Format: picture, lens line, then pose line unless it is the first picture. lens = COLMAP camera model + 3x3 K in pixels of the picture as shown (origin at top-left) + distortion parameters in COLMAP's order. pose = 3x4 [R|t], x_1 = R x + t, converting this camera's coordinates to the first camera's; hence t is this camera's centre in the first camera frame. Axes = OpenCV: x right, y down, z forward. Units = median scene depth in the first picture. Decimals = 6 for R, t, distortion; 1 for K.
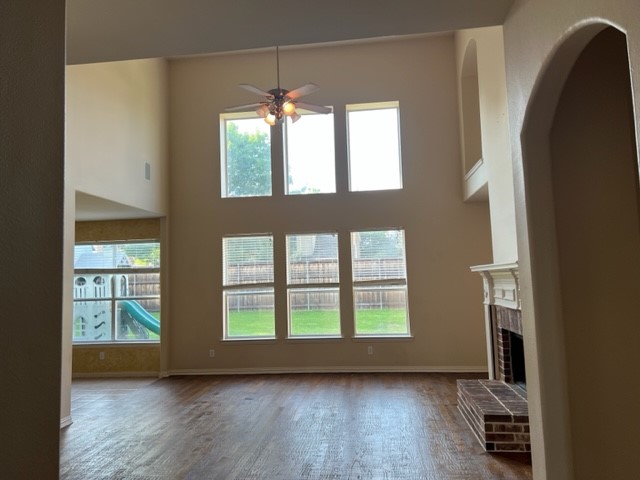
lens RADIAL K [[486.8, 0, 321.1], [0, 486.8, 237.8], [0, 0, 1]] dist [0.045030, -0.037850]
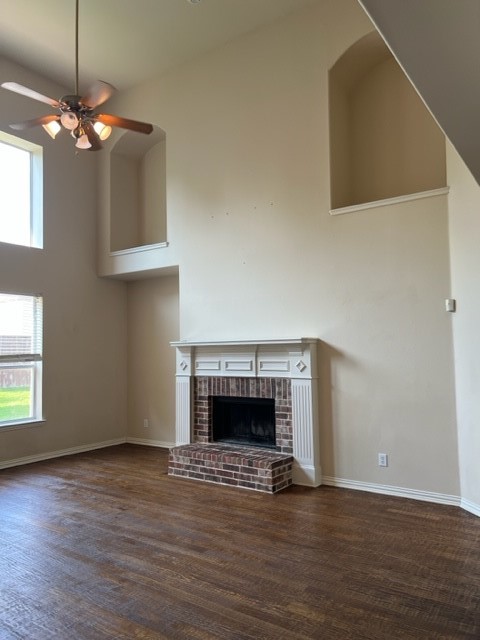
lens RADIAL K [[486.8, 0, 237.5], [0, 486.8, 321.5], [0, 0, 1]] dist [0.045030, -0.037850]
pose [[0.473963, 0.074079, 0.877423, -0.469867], [-0.074243, 0.996269, -0.044009, 0.043081], [-0.877409, -0.044284, 0.477694, 0.308744]]
